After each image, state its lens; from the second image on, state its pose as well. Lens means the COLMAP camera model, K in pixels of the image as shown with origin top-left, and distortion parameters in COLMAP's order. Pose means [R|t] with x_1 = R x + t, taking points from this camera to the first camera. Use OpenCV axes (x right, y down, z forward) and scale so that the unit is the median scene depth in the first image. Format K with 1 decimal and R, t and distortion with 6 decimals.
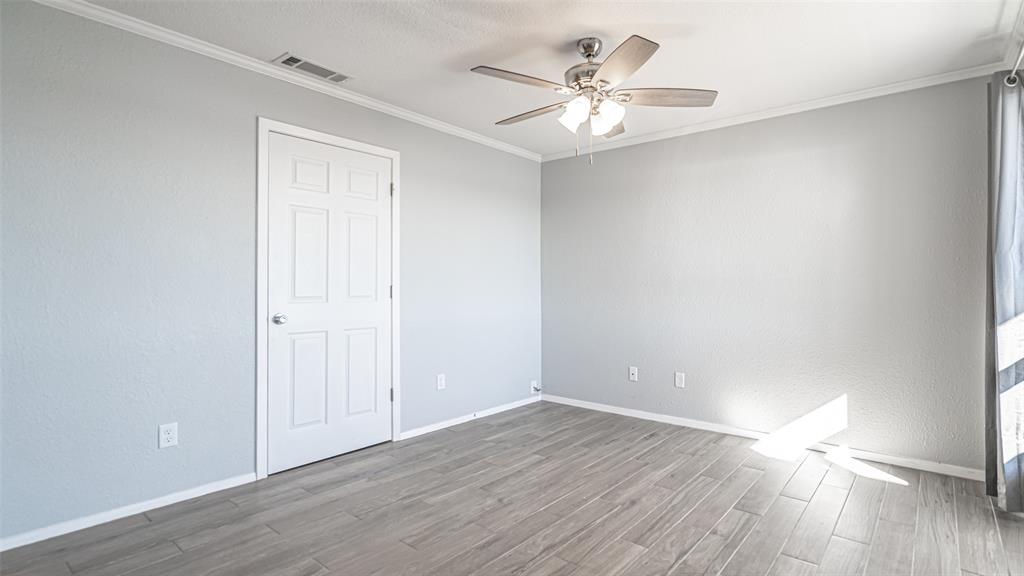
lens RADIAL K [[469.7, 0, 562.1], [0, 469.7, 278.8], [0, 0, 1]] dist [-0.001559, 0.000285]
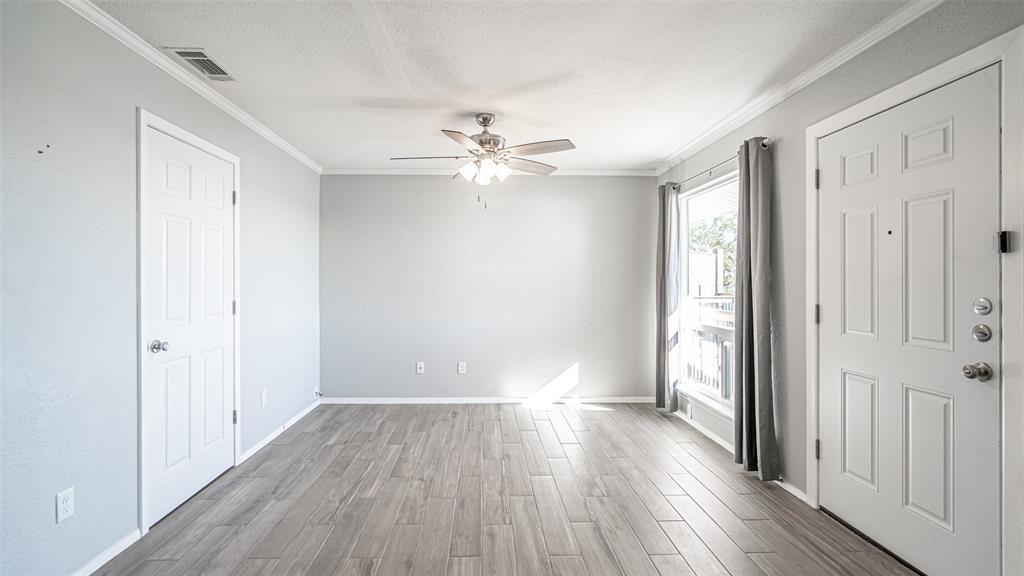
lens RADIAL K [[469.7, 0, 477.1], [0, 469.7, 280.0], [0, 0, 1]] dist [-0.001559, 0.000285]
pose [[0.797735, -0.001451, 0.603006, -0.613914], [-0.010706, 0.999805, 0.016569, -0.052862], [-0.602913, -0.019673, 0.797565, -0.034920]]
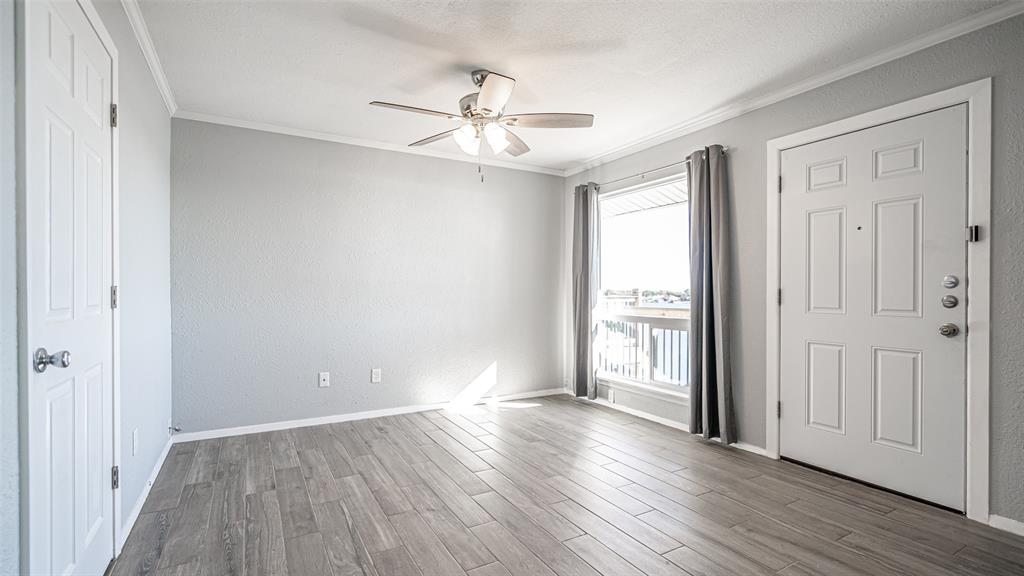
lens RADIAL K [[469.7, 0, 499.2], [0, 469.7, 292.4], [0, 0, 1]] dist [-0.001559, 0.000285]
pose [[0.406529, -0.003704, 0.913630, -0.784904], [-0.024842, 0.999577, 0.015106, 0.005014], [-0.913300, -0.028837, 0.406265, 0.404815]]
